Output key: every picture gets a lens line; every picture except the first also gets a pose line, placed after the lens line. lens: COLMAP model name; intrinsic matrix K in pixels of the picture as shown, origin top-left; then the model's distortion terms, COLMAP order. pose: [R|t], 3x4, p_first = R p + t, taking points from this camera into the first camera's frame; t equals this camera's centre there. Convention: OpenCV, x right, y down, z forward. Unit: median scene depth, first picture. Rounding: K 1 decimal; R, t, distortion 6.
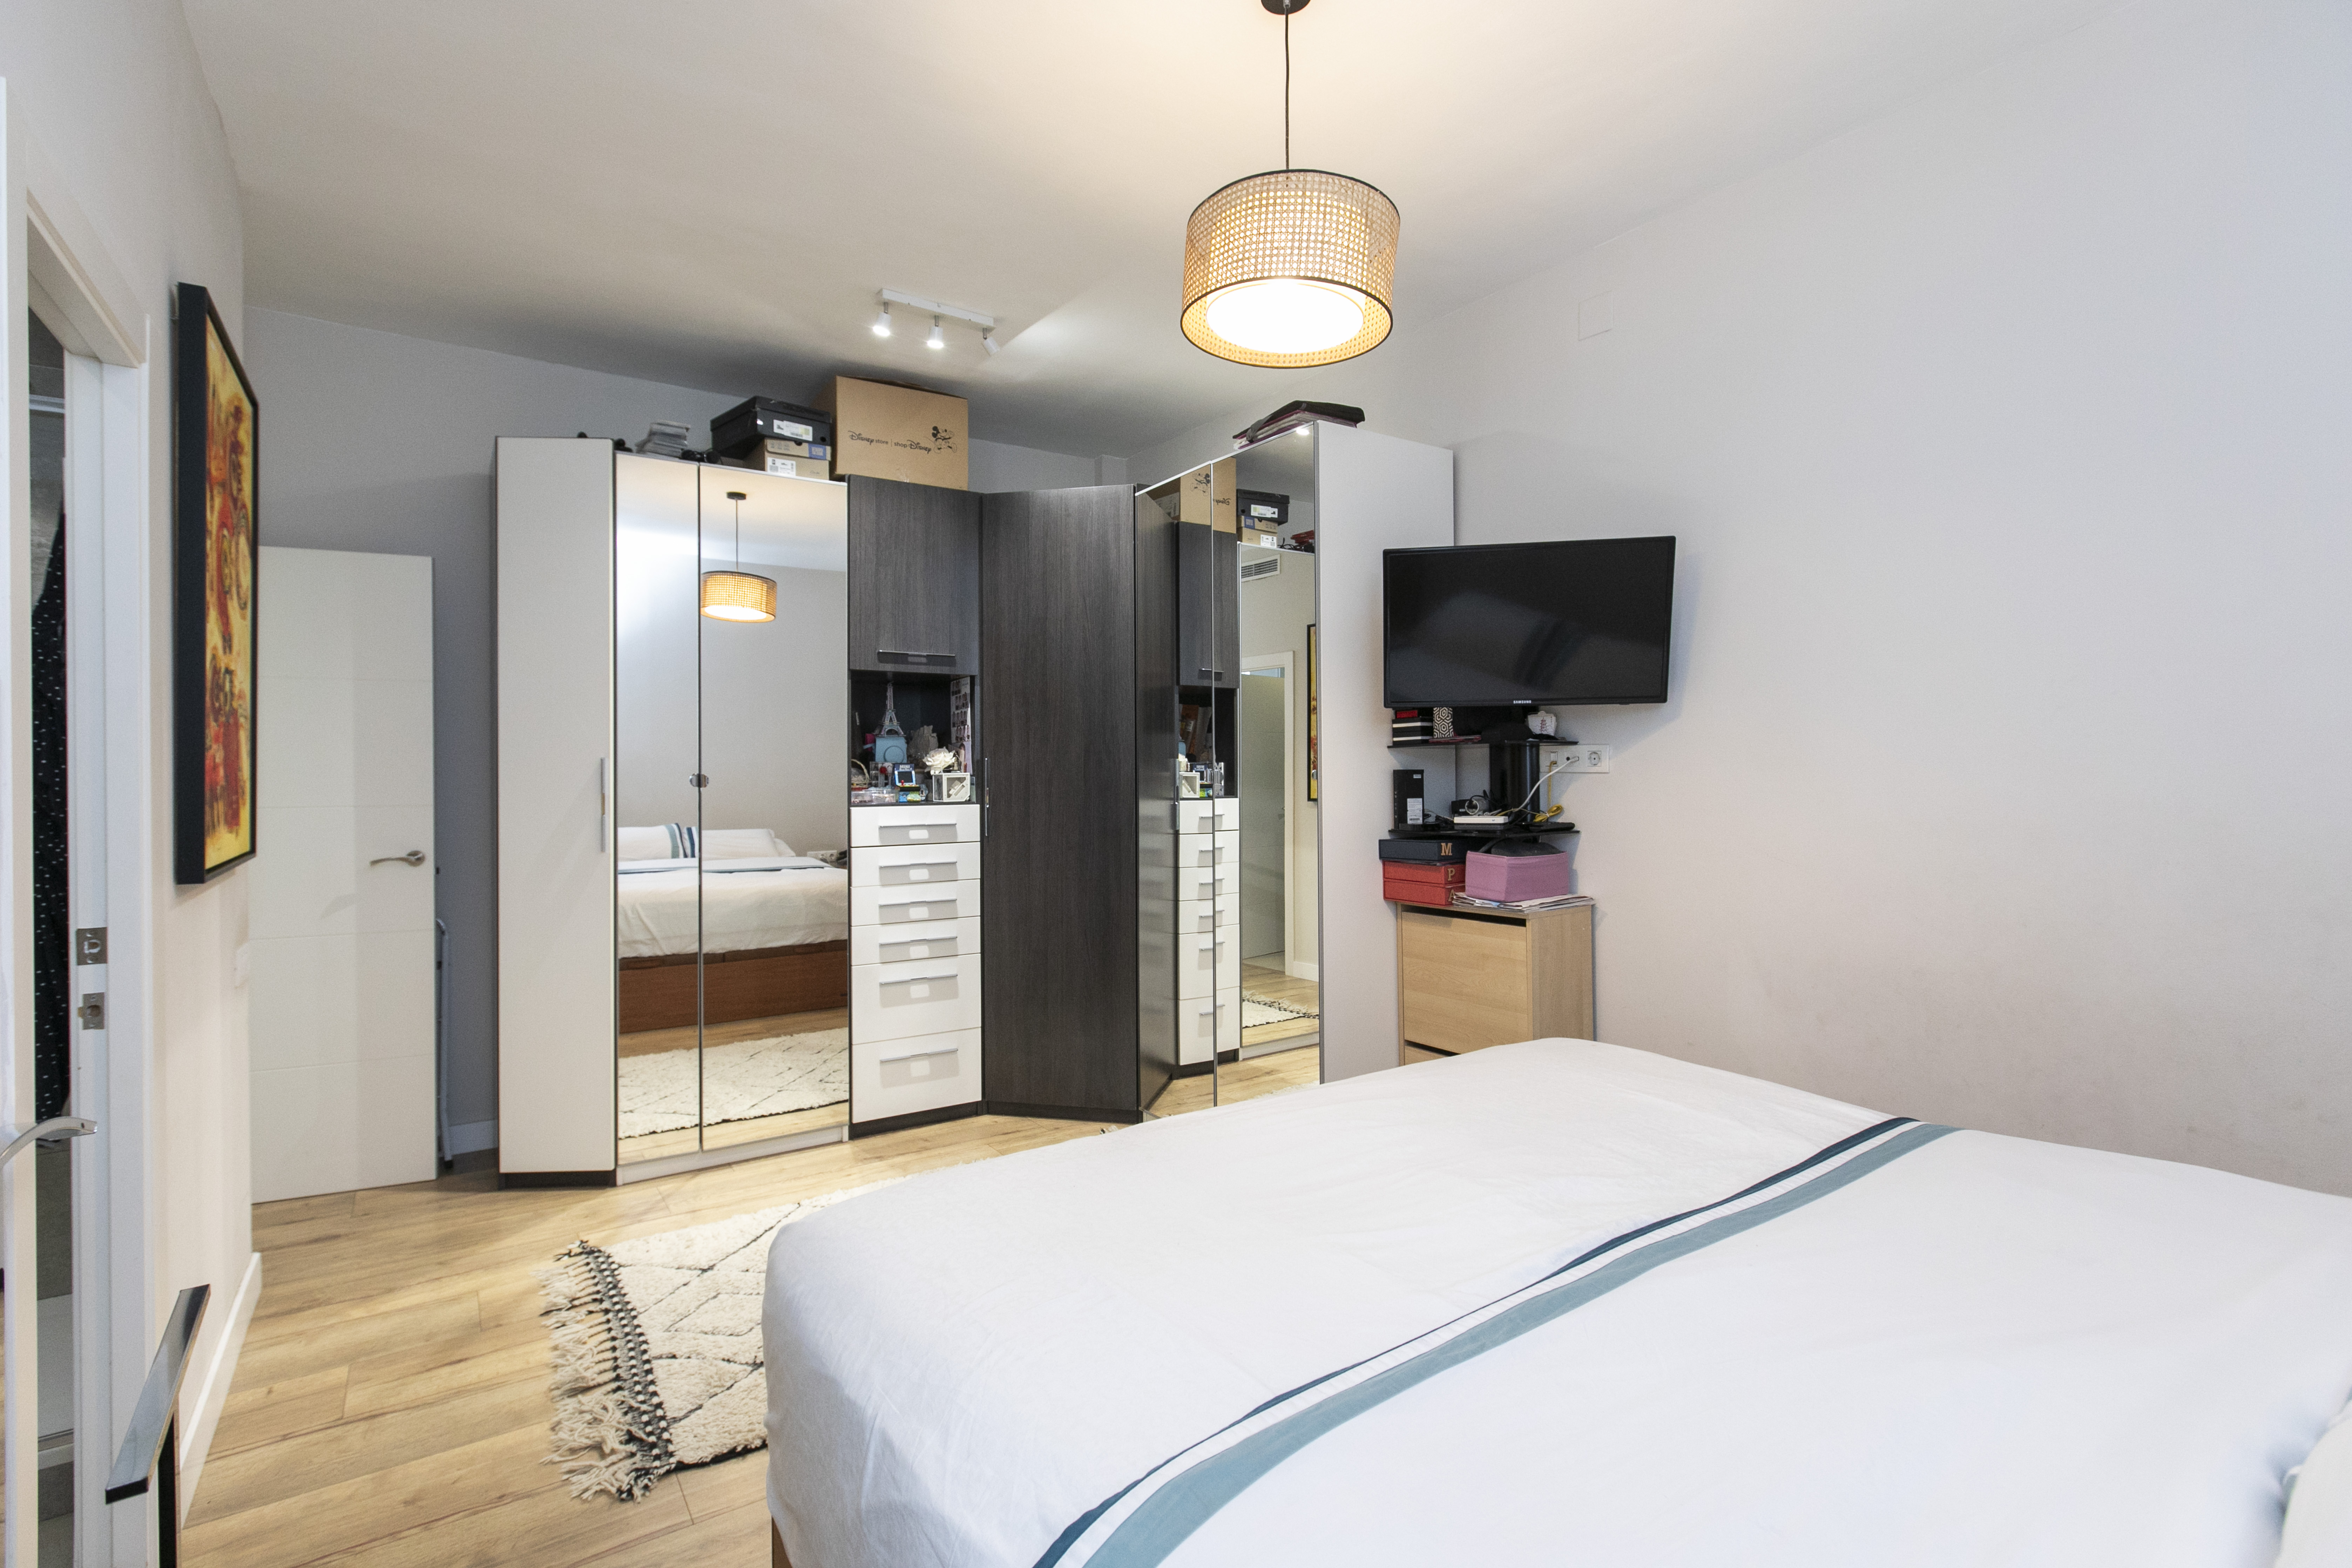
lens RADIAL K [[1082.0, 0, 1174.4], [0, 1082.0, 768.8], [0, 0, 1]] dist [0.003935, -0.002359]
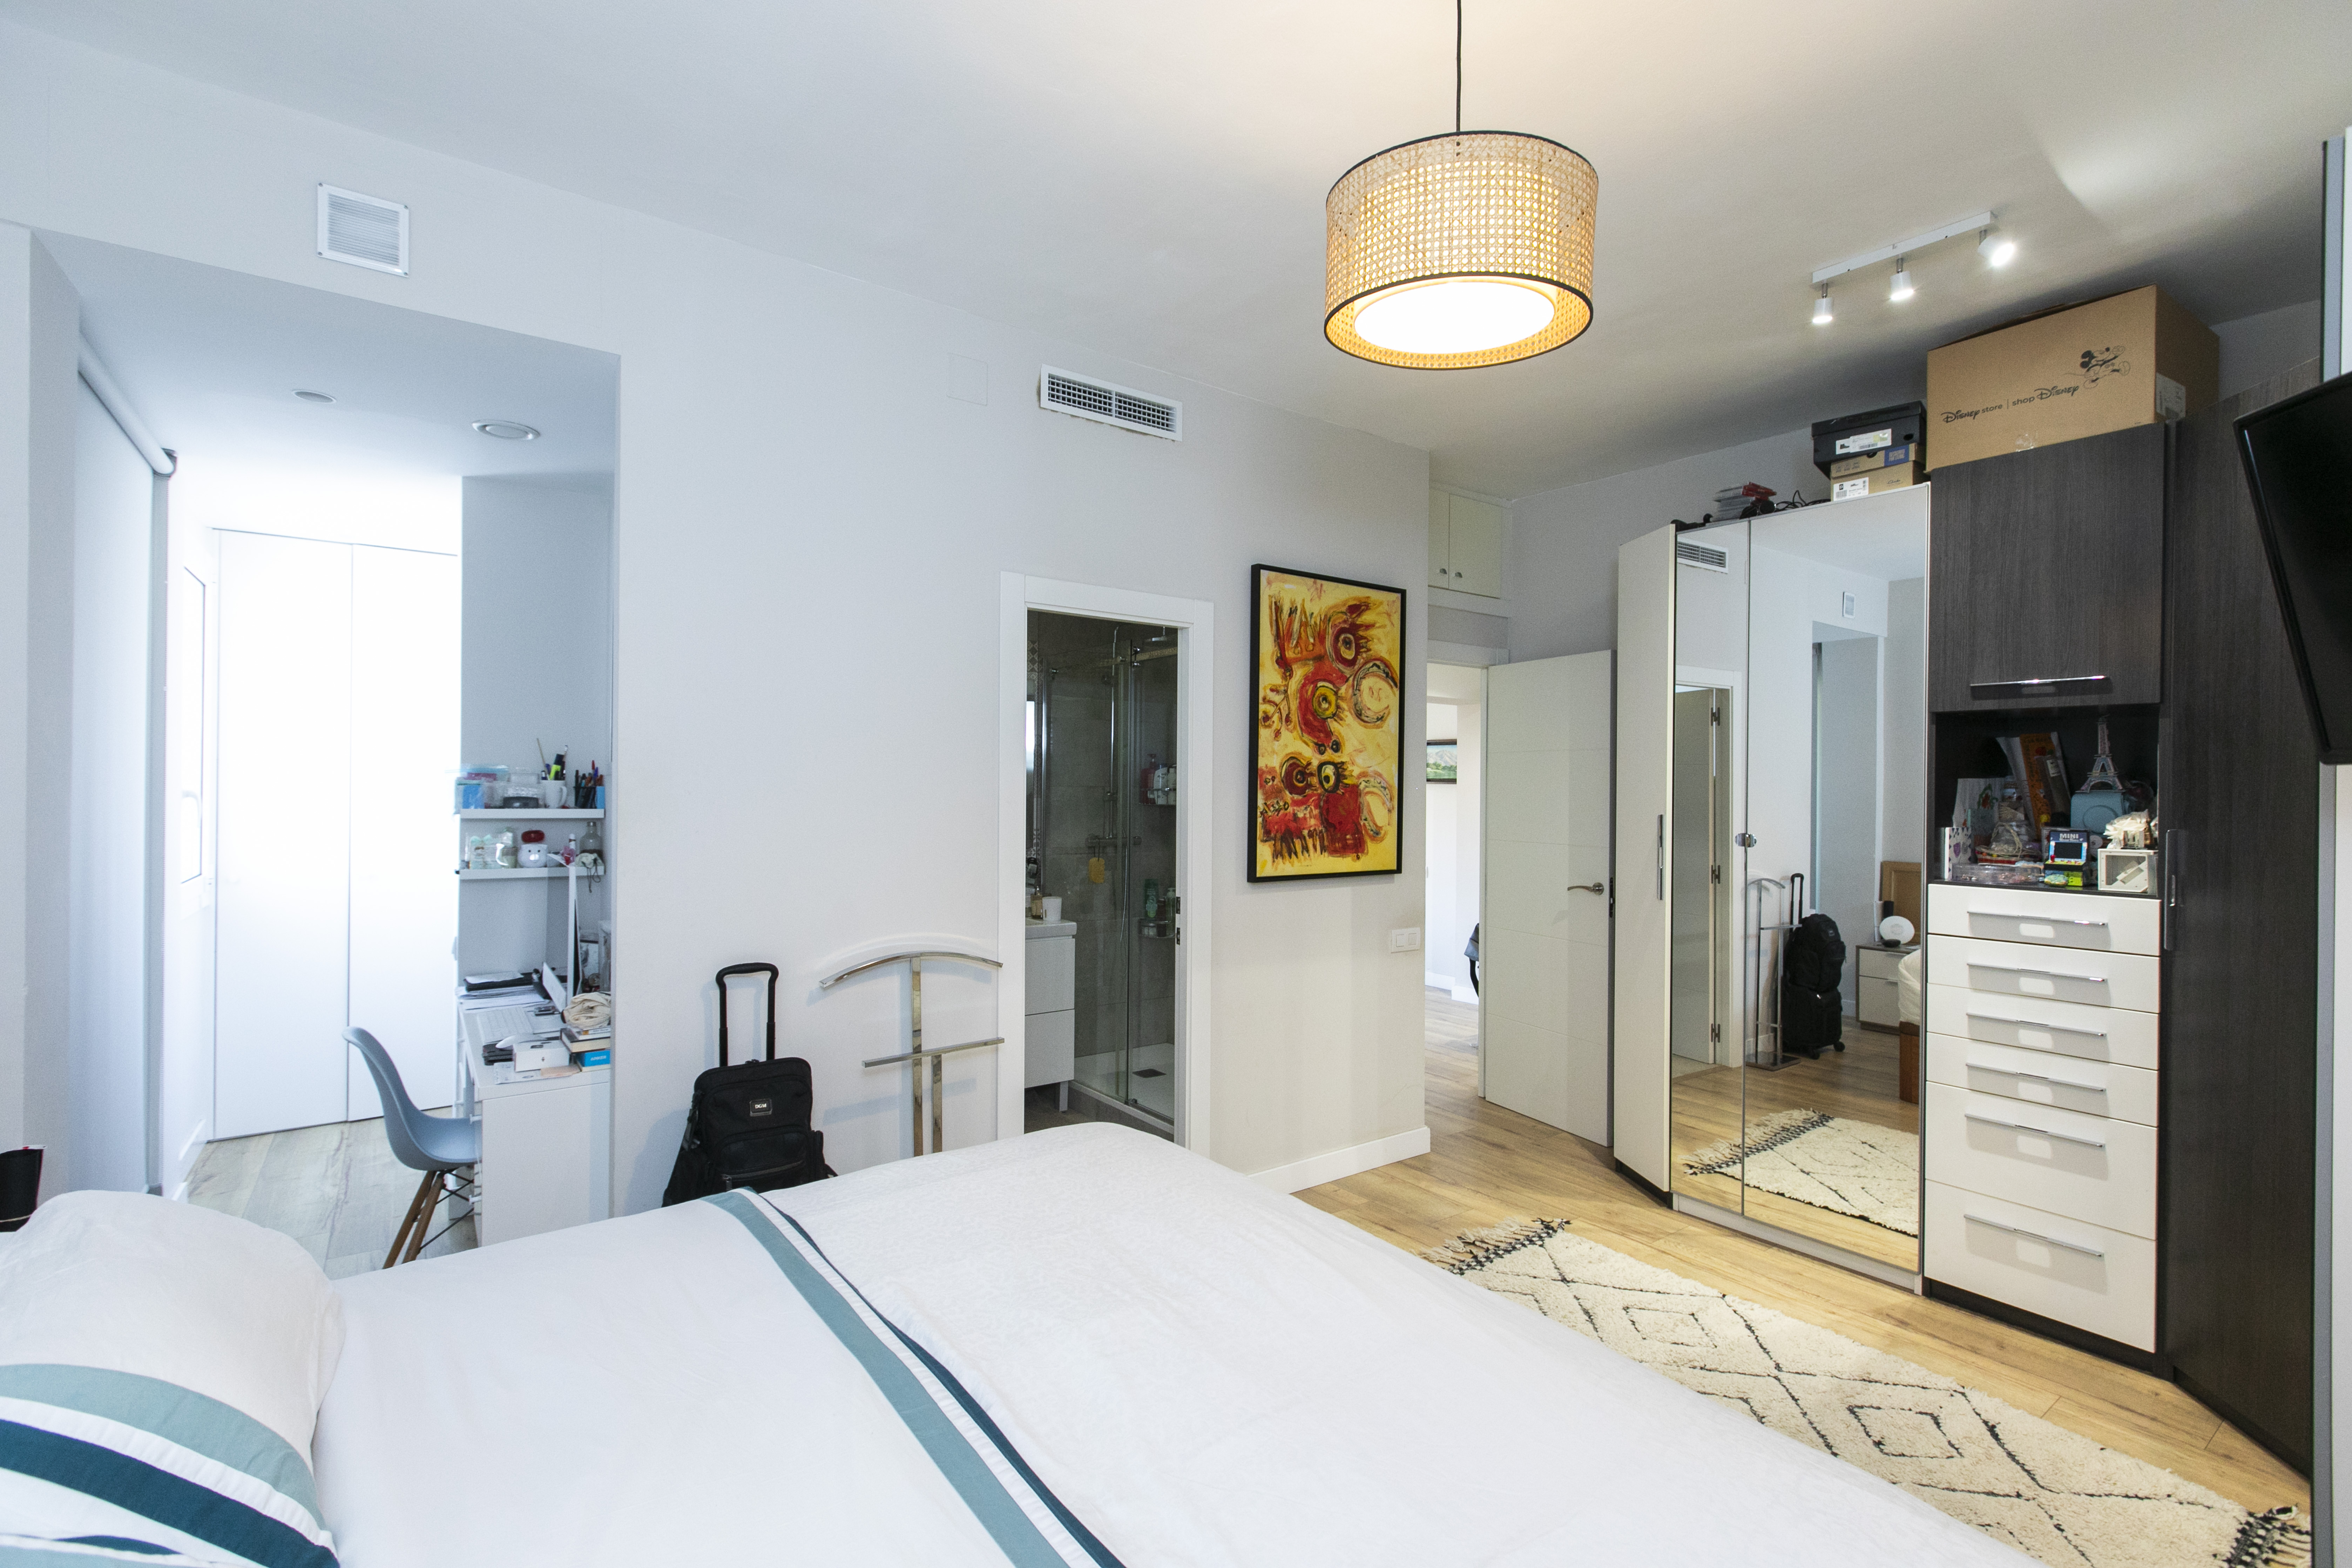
lens RADIAL K [[1082.0, 0, 1175.2], [0, 1082.0, 786.5], [0, 0, 1]] dist [0.003935, -0.002359]
pose [[0.017167, 0.007581, -0.999824, 0.498009], [-0.010363, 0.999919, 0.007404, -0.036975], [0.999799, 0.010234, 0.017244, 0.426734]]
